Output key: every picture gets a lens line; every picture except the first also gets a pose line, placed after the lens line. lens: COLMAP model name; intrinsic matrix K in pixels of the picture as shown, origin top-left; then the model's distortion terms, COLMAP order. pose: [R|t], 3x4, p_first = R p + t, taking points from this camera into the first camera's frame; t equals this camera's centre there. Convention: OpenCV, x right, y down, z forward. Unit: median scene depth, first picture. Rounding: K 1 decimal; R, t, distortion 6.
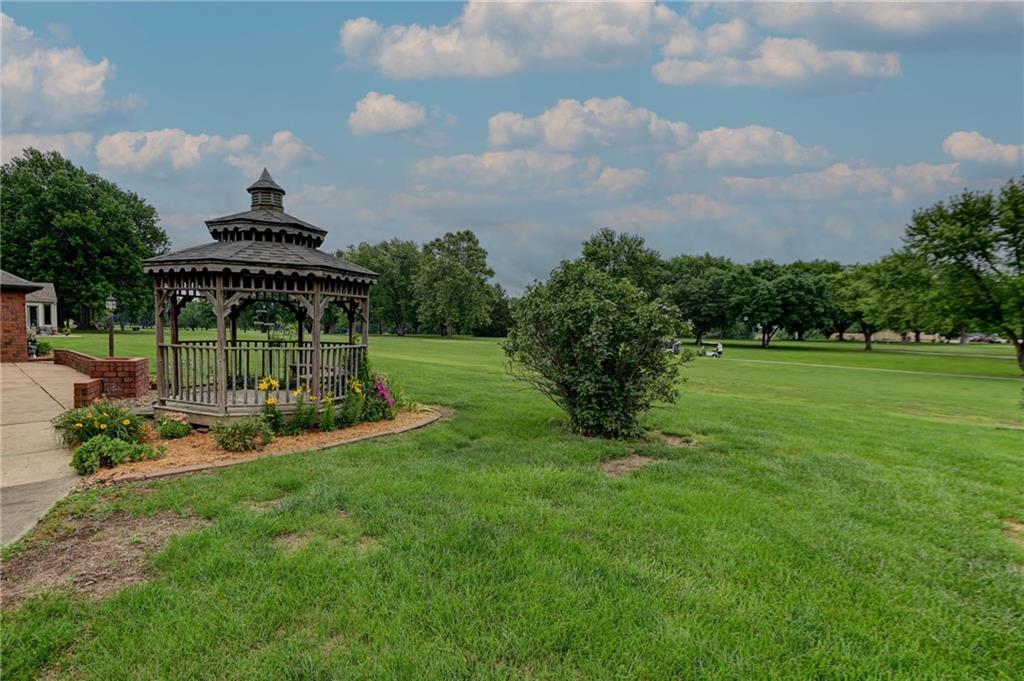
lens RADIAL K [[497.7, 0, 449.7], [0, 497.7, 366.2], [0, 0, 1]] dist [0.006090, -0.001540]
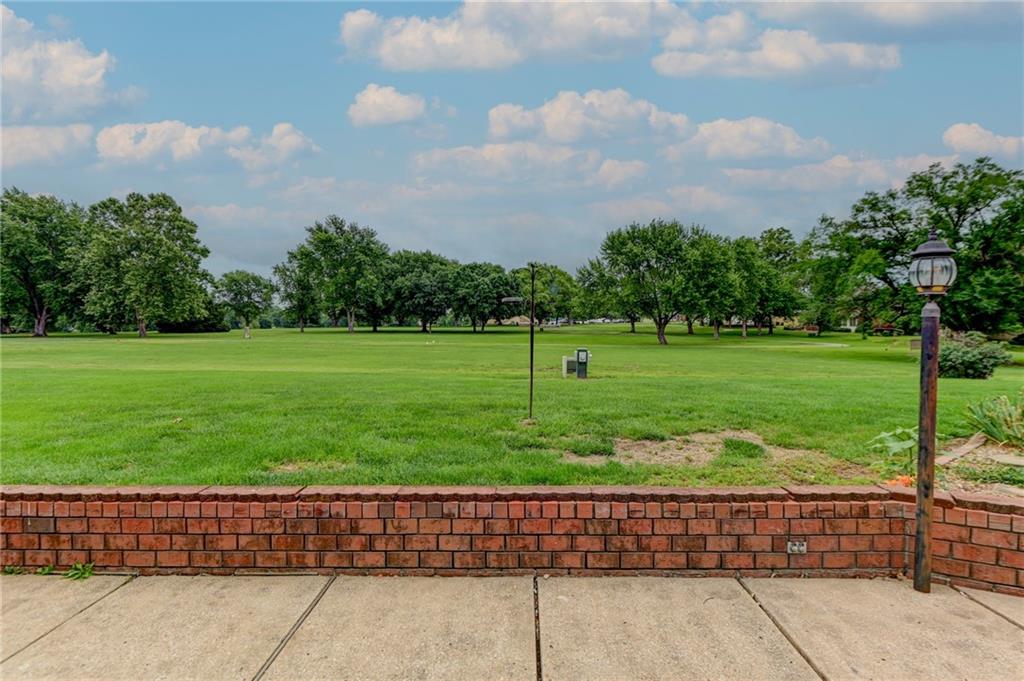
lens RADIAL K [[479.9, 0, 512.0], [0, 479.9, 340.5], [0, 0, 1]] dist [0.009397, -0.008263]
pose [[0.706471, -0.050732, 0.705921, -0.140858], [0.071148, 0.997466, 0.000481, -0.014316], [-0.704157, 0.049885, 0.708290, 0.136539]]
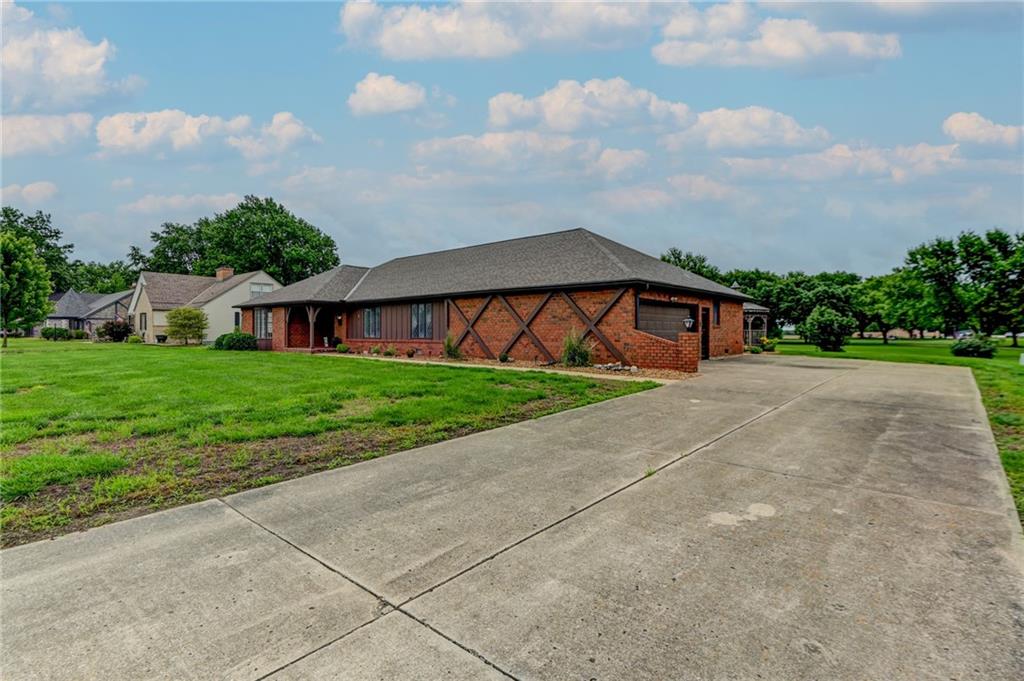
lens RADIAL K [[521.9, 0, 512.0], [0, 521.9, 329.5], [0, 0, 1]] dist [-0.002398, -0.000696]
pose [[0.996552, -0.016219, 0.081370, -0.225873], [0.023256, 0.995998, -0.086292, 0.023656], [-0.079644, 0.087887, 0.992941, -0.254505]]
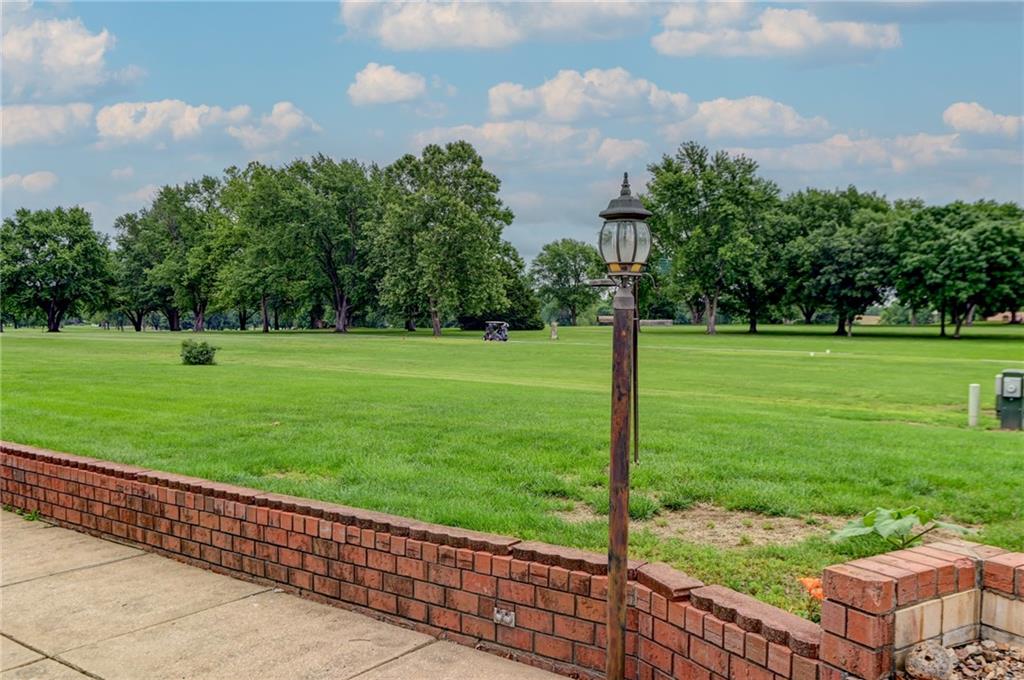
lens RADIAL K [[817.7, 0, 510.6], [0, 817.7, 375.9], [0, 0, 1]] dist [0.003609, -0.003680]
pose [[0.982398, -0.033267, 0.183812, -0.107121], [0.033439, 0.999438, 0.002168, -0.010756], [-0.183781, 0.004017, 0.982959, 0.100850]]
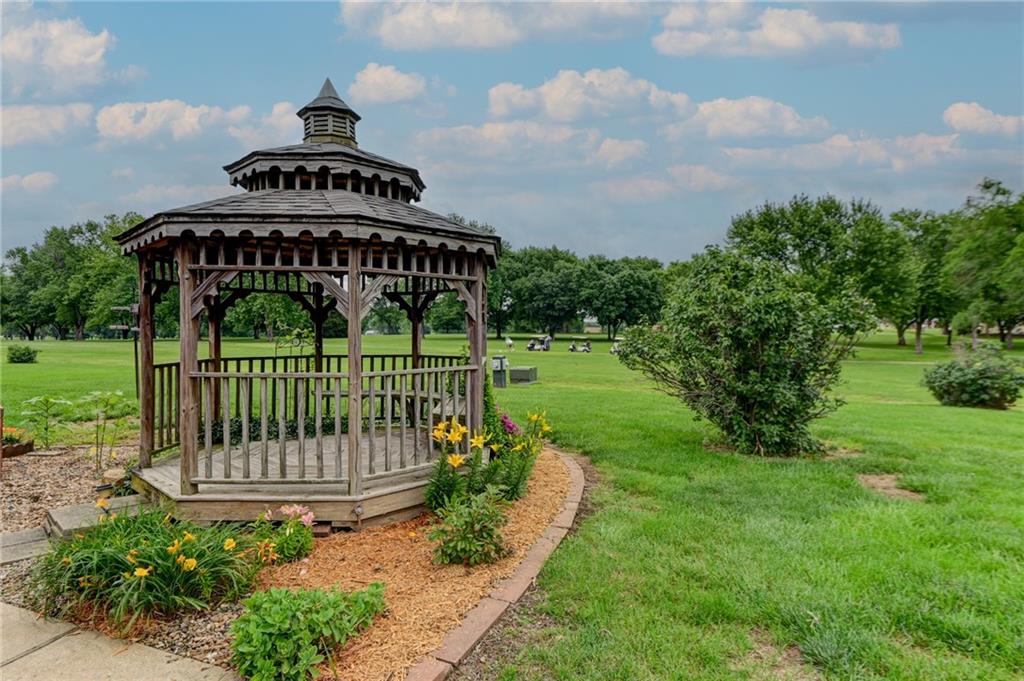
lens RADIAL K [[577.6, 0, 516.4], [0, 577.6, 326.5], [0, 0, 1]] dist [-0.003084, -0.003074]
pose [[0.902482, -0.020138, 0.430256, -0.048305], [0.051882, 0.996716, -0.062174, -0.003480], [-0.427591, 0.078433, 0.900563, 0.028656]]
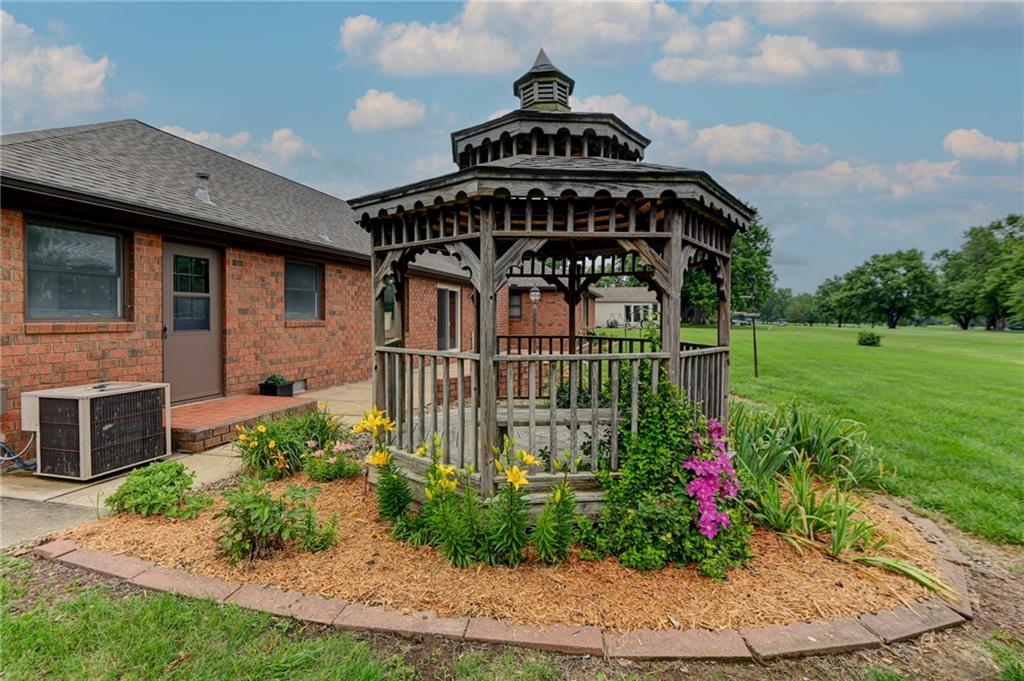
lens RADIAL K [[478.6, 0, 516.0], [0, 478.6, 322.3], [0, 0, 1]] dist [0.000141, 0.000351]
pose [[0.510129, -0.005605, -0.860079, 0.010311], [-0.062220, 0.997118, -0.043402, -0.004285], [0.857844, 0.075655, 0.508311, 0.069260]]
